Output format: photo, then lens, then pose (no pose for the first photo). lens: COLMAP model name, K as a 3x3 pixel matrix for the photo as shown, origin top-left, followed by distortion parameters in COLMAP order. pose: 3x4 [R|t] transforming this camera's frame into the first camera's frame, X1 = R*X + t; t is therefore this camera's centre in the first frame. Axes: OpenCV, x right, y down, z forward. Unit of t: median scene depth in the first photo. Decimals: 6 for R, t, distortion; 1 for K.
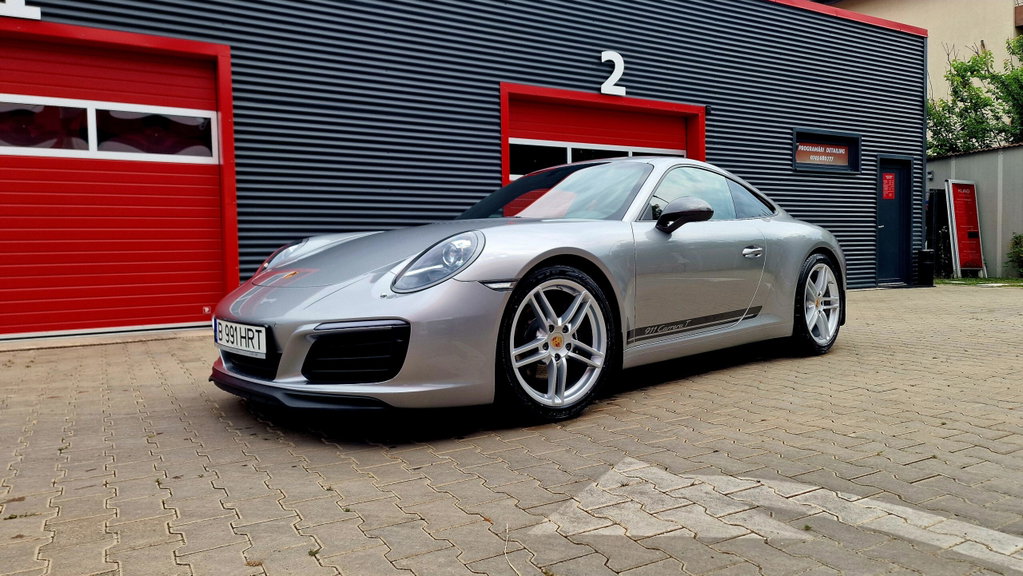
lens RADIAL K [[691.5, 0, 510.2], [0, 691.5, 277.9], [0, 0, 1]] dist [0.074385, -0.065195]
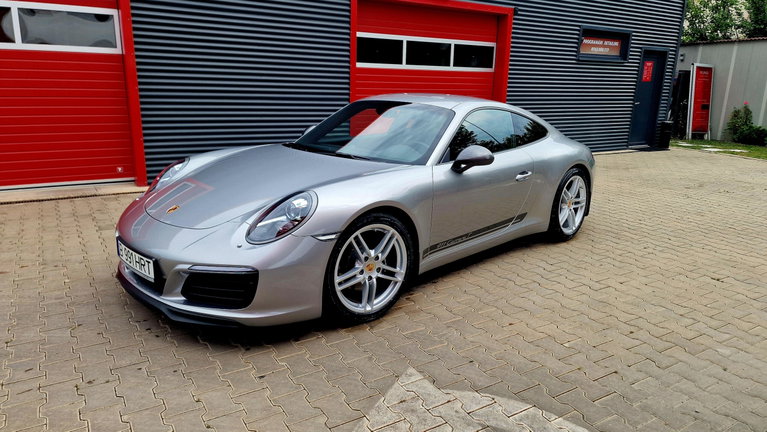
lens RADIAL K [[518.5, 0, 382.5], [0, 518.5, 208.5], [0, 0, 1]] dist [0.074385, -0.065195]
pose [[0.998382, 0.036822, 0.043337, 0.032259], [-0.044832, 0.978474, 0.201441, -0.174537], [-0.034987, -0.203058, 0.978541, 0.003685]]
